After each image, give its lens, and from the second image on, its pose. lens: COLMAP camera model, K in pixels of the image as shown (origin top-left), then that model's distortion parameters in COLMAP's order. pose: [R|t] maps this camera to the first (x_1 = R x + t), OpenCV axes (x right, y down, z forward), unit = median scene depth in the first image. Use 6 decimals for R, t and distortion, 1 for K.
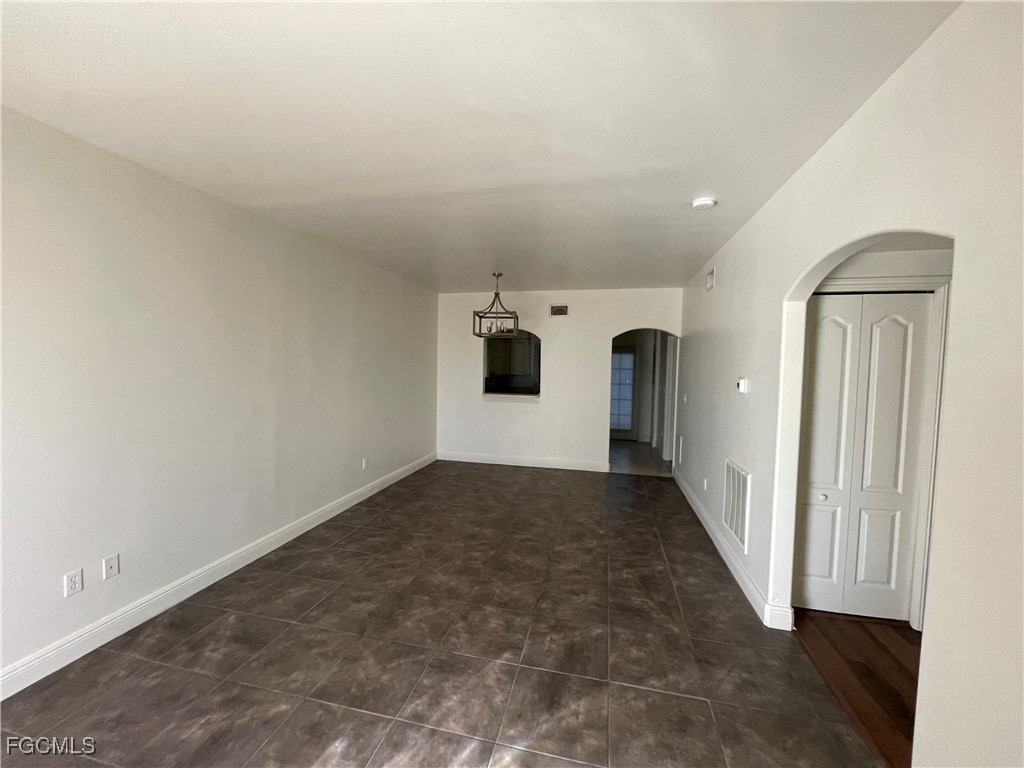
lens RADIAL K [[414.1, 0, 512.0], [0, 414.1, 384.0], [0, 0, 1]] dist [-0.004652, 0.000394]
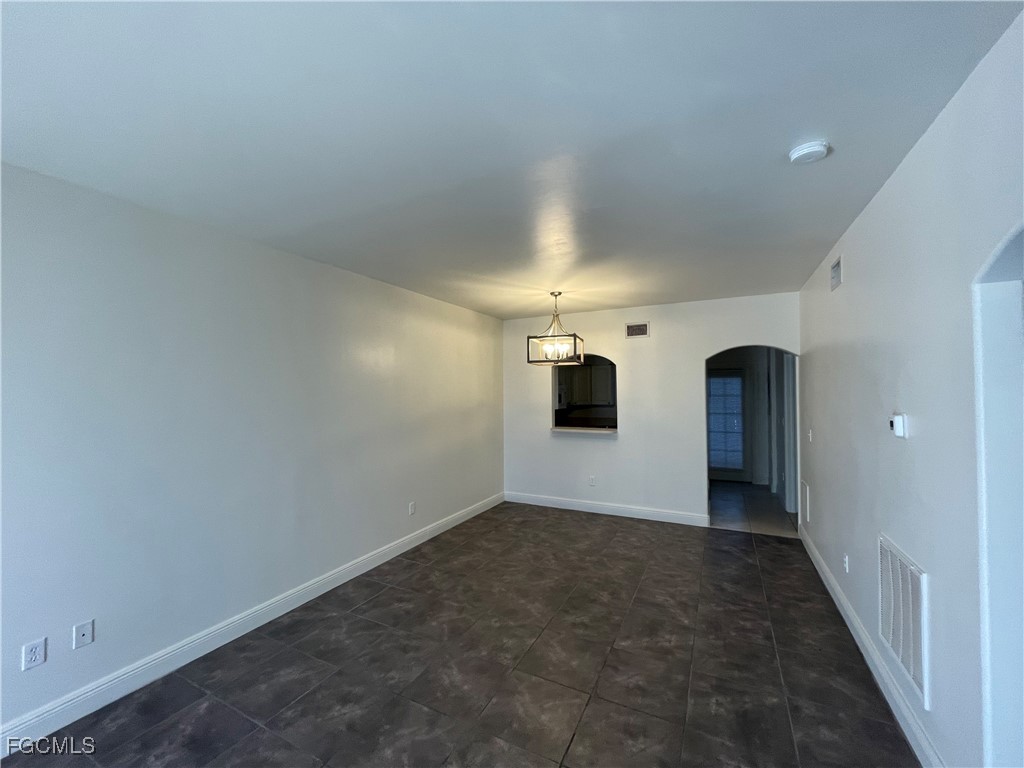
lens RADIAL K [[414.1, 0, 512.0], [0, 414.1, 384.0], [0, 0, 1]] dist [-0.004652, 0.000394]
pose [[0.969912, -0.029621, -0.241646, 0.111096], [0.013401, 0.997562, -0.068493, -0.020031], [0.243086, 0.063194, 0.967944, 0.195842]]
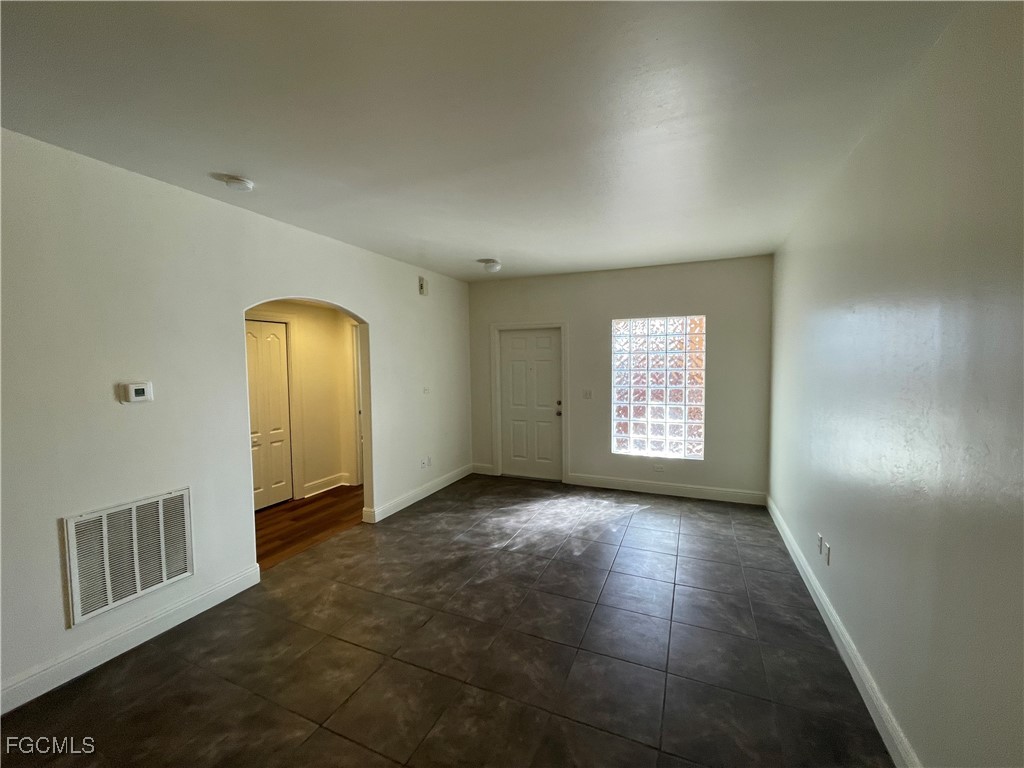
lens RADIAL K [[414.1, 0, 512.0], [0, 414.1, 384.0], [0, 0, 1]] dist [-0.004652, 0.000394]
pose [[-0.982389, -0.018253, 0.185953, -0.214085], [0.001545, 0.994389, 0.105774, -0.074408], [-0.186840, 0.104199, -0.976849, 1.341291]]
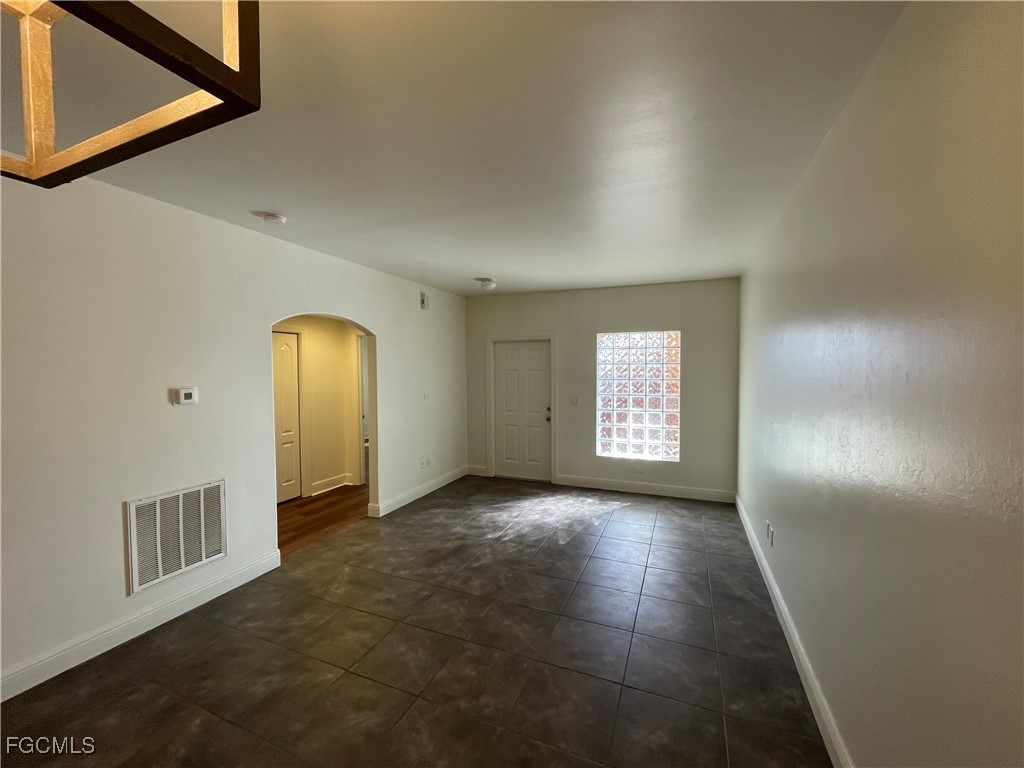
lens RADIAL K [[414.1, 0, 512.0], [0, 414.1, 384.0], [0, 0, 1]] dist [-0.004652, 0.000394]
pose [[-0.985459, -0.021888, 0.168499, -0.233624], [-0.007182, 0.996148, 0.087394, -0.086128], [-0.169762, 0.084913, -0.981820, 1.457767]]
